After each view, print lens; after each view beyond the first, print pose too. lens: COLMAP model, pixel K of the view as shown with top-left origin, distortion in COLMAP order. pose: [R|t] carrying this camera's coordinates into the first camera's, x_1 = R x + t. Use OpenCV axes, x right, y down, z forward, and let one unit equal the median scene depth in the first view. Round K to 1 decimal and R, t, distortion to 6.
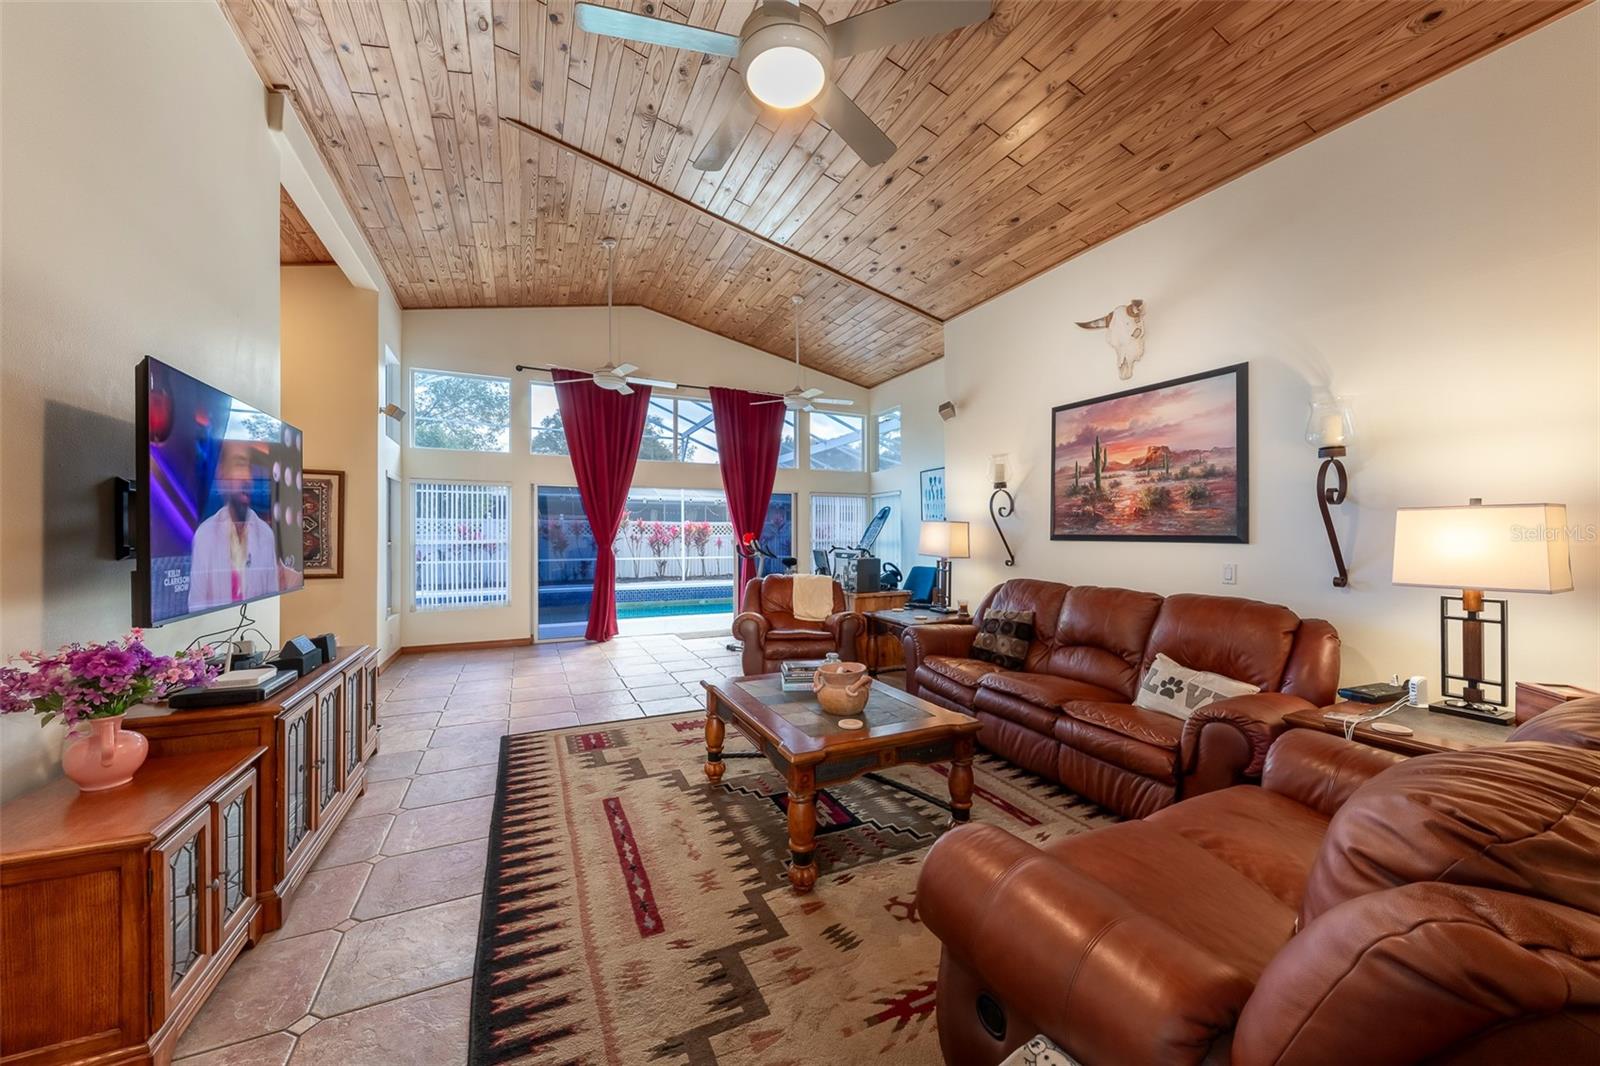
lens RADIAL K [[579.6, 0, 800.0], [0, 579.6, 533.0], [0, 0, 1]] dist [-0.000219, 0.000009]
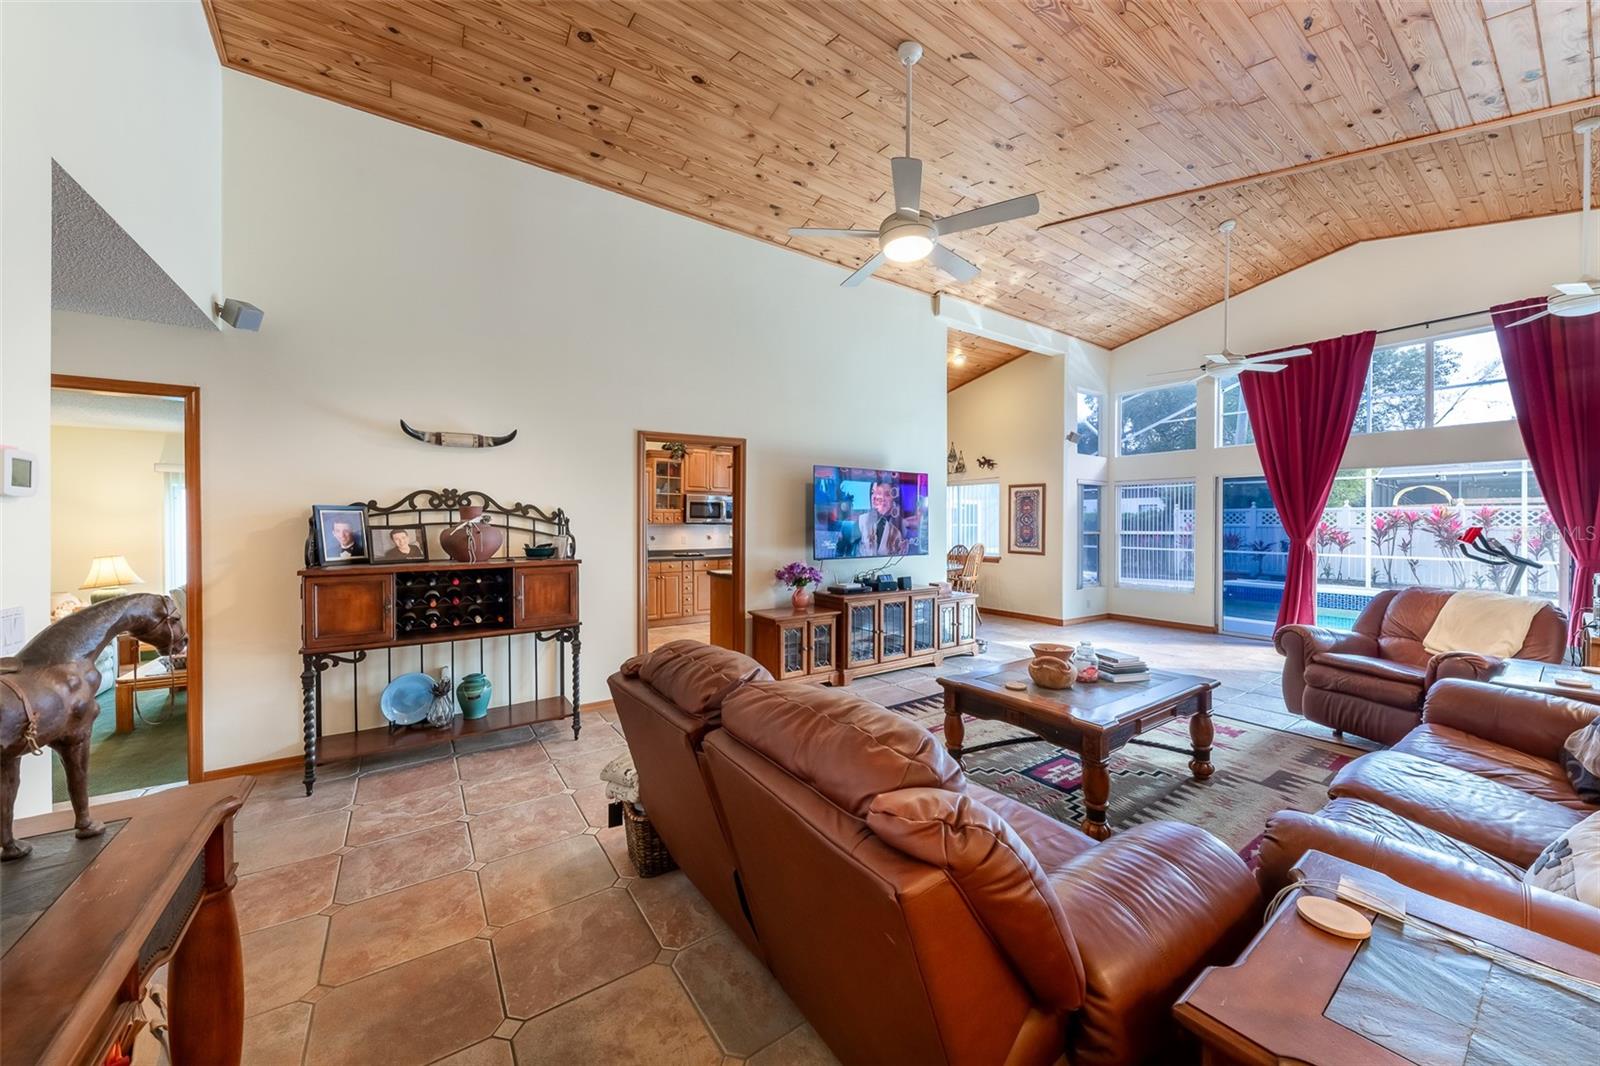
lens RADIAL K [[552.1, 0, 800.0], [0, 552.1, 533.0], [0, 0, 1]] dist [-0.000395, 0.000006]
pose [[0.155582, 0.018049, -0.987658, 0.753715], [0.001496, 0.999828, 0.018507, -0.009946], [0.987822, -0.004357, 0.155528, 0.235489]]
